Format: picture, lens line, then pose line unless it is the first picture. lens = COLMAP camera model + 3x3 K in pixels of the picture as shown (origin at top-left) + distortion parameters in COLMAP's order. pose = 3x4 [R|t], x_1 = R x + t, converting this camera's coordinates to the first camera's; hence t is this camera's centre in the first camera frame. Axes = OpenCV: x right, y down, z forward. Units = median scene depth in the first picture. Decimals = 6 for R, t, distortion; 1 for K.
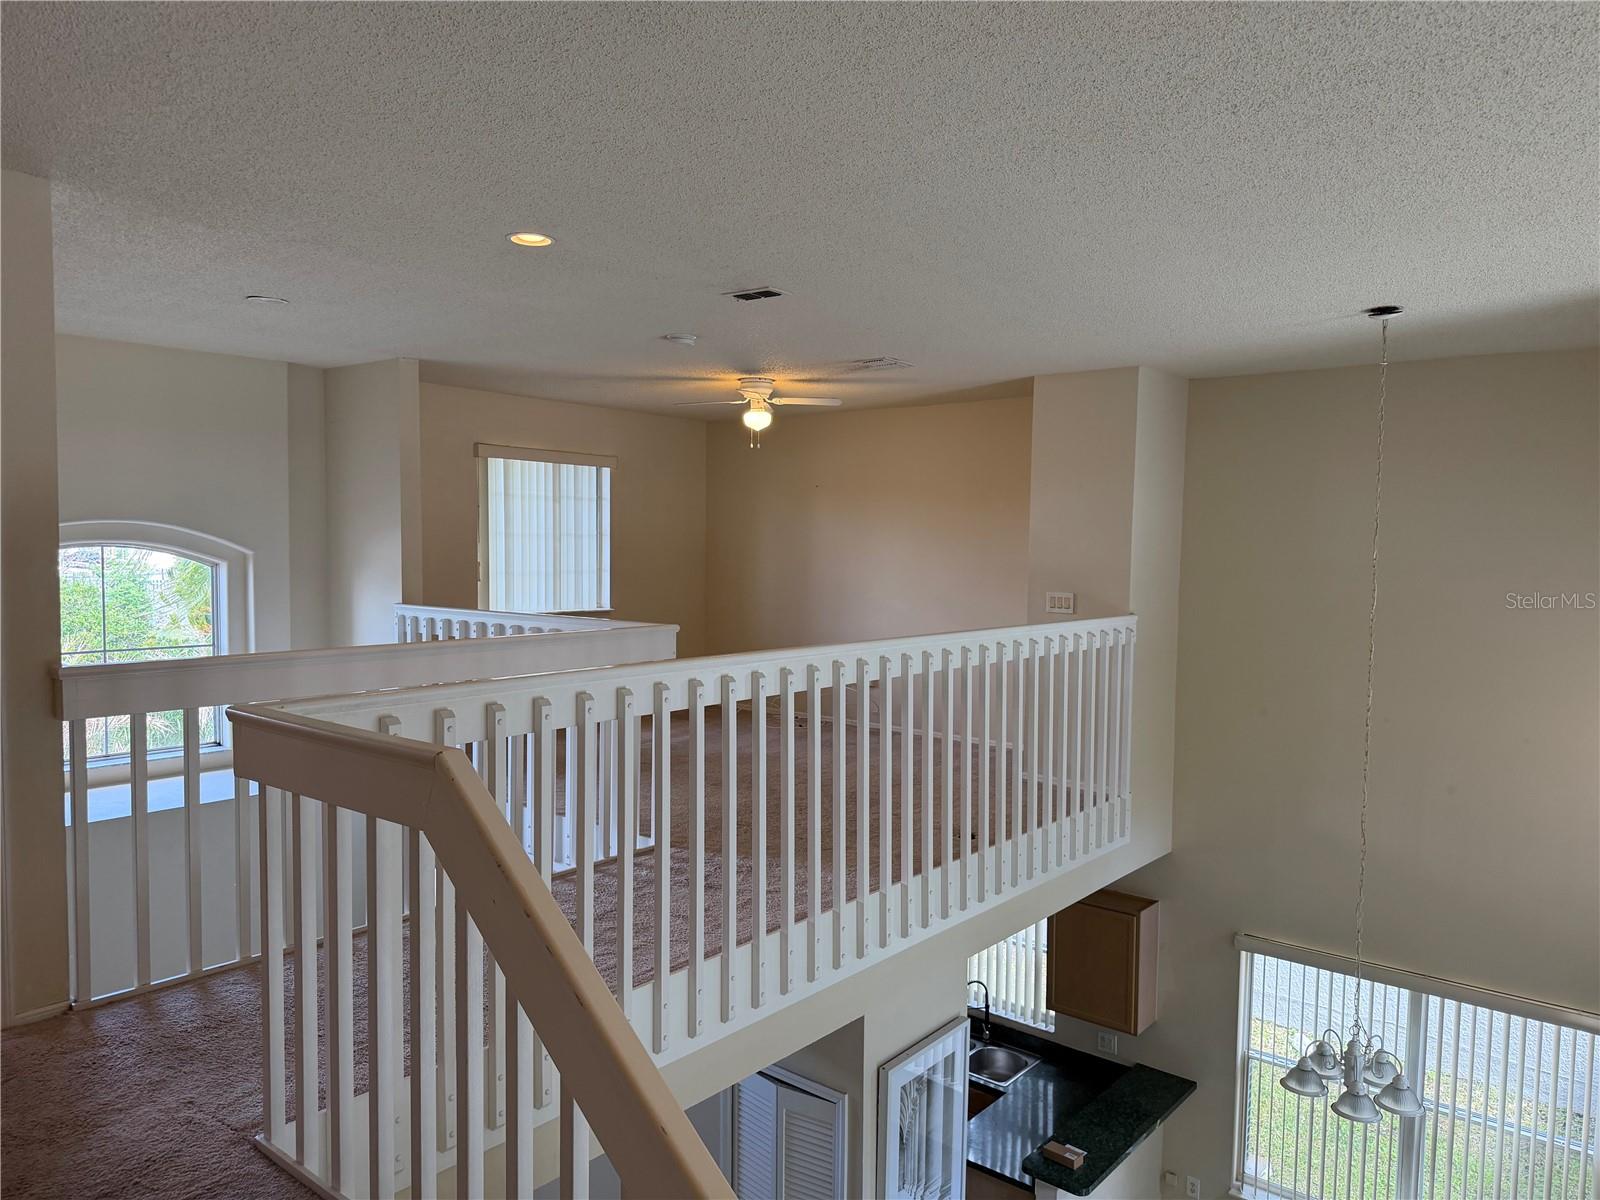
lens RADIAL K [[1115.5, 0, 798.2], [0, 1115.5, 599.9], [0, 0, 1]] dist [0.055339, -0.036965]
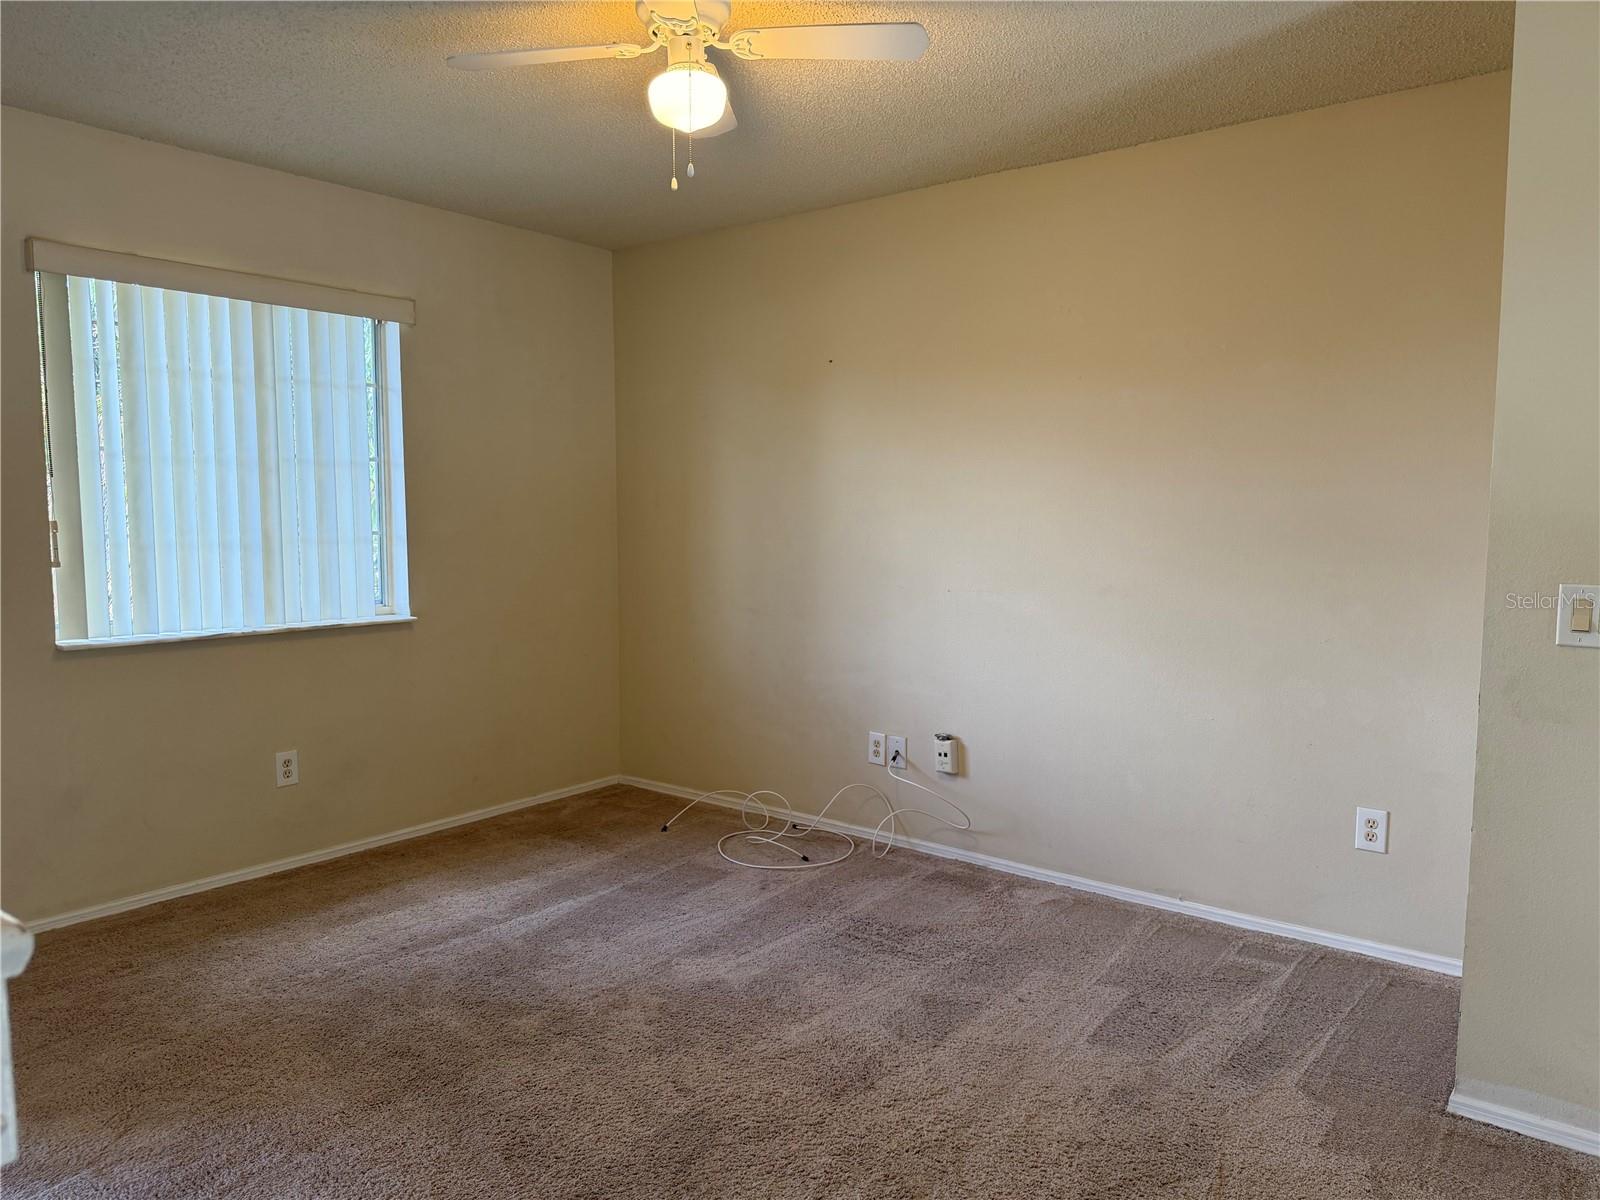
lens RADIAL K [[1115.5, 0, 801.2], [0, 1115.5, 597.4], [0, 0, 1]] dist [0.055339, -0.036965]
pose [[0.999556, -0.013269, 0.026672, -0.011275], [0.012235, 0.999182, 0.038550, -0.017687], [-0.027161, -0.038207, 0.998901, 0.540700]]
